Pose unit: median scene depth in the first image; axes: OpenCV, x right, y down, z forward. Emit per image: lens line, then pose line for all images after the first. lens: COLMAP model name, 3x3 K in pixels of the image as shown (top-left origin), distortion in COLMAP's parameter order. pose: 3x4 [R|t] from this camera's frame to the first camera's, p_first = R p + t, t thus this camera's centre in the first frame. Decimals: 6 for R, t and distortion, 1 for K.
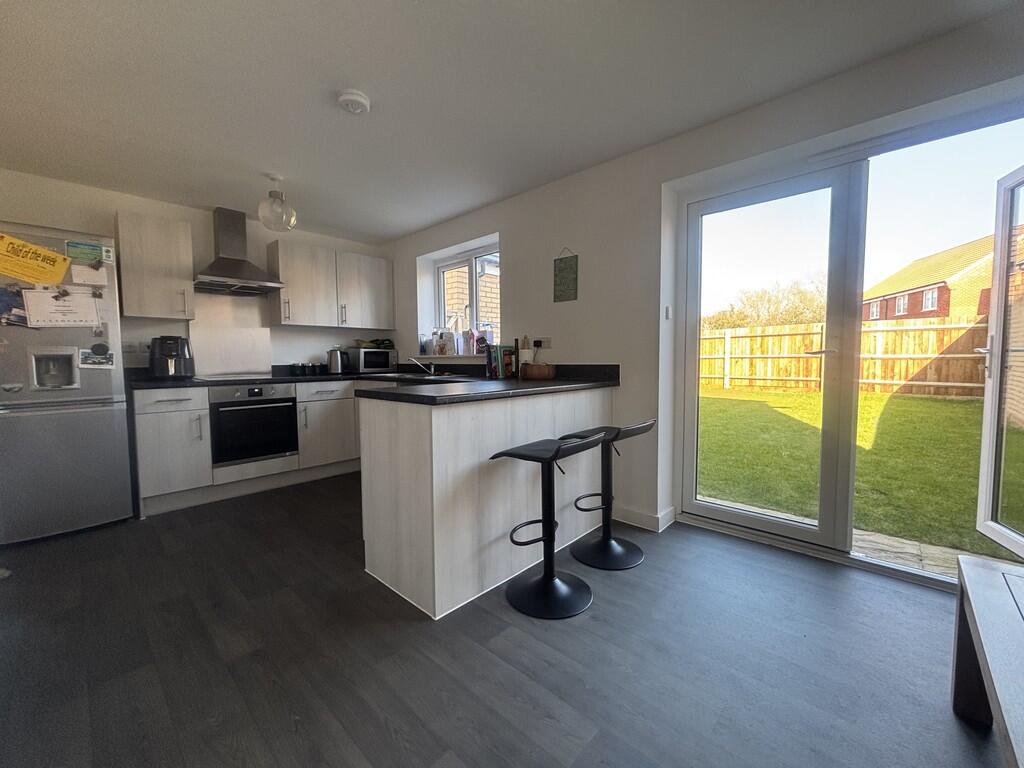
lens RADIAL K [[409.0, 0, 514.6], [0, 409.0, 384.3], [0, 0, 1]] dist [-0.008983, -0.000117]
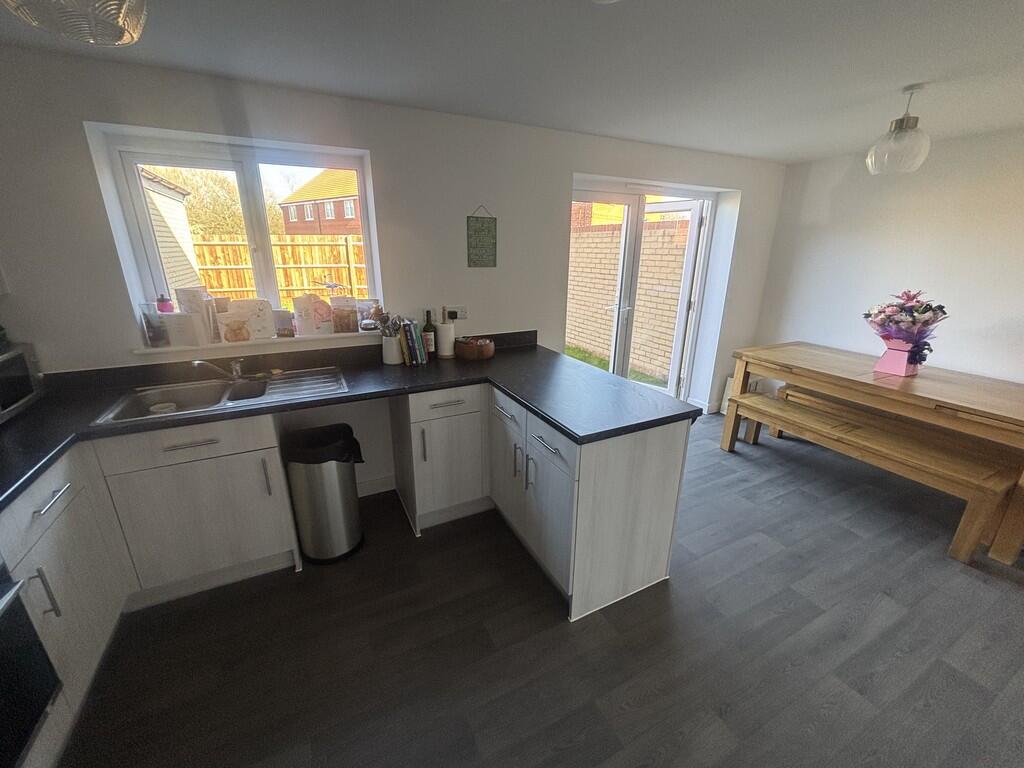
lens RADIAL K [[409.0, 0, 509.4], [0, 409.0, 380.6], [0, 0, 1]] dist [-0.008983, -0.000117]
pose [[0.336006, -0.278115, 0.899862, -0.240405], [0.046514, 0.959144, 0.279069, -0.067631], [-0.940711, -0.051912, 0.335214, 0.197521]]
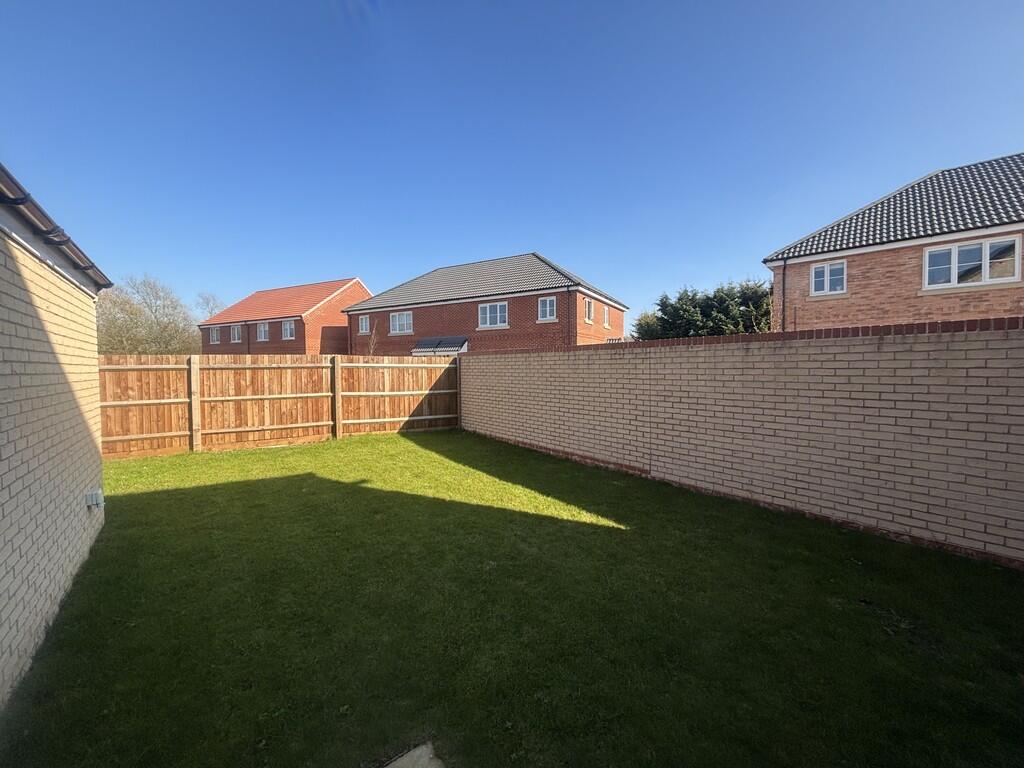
lens RADIAL K [[409.0, 0, 516.8], [0, 409.0, 384.9], [0, 0, 1]] dist [-0.008983, -0.000117]
pose [[0.137048, -0.030353, 0.990099, -0.019115], [0.070604, 0.997288, 0.020800, -0.090656], [-0.988045, 0.067055, 0.138819, 0.577127]]
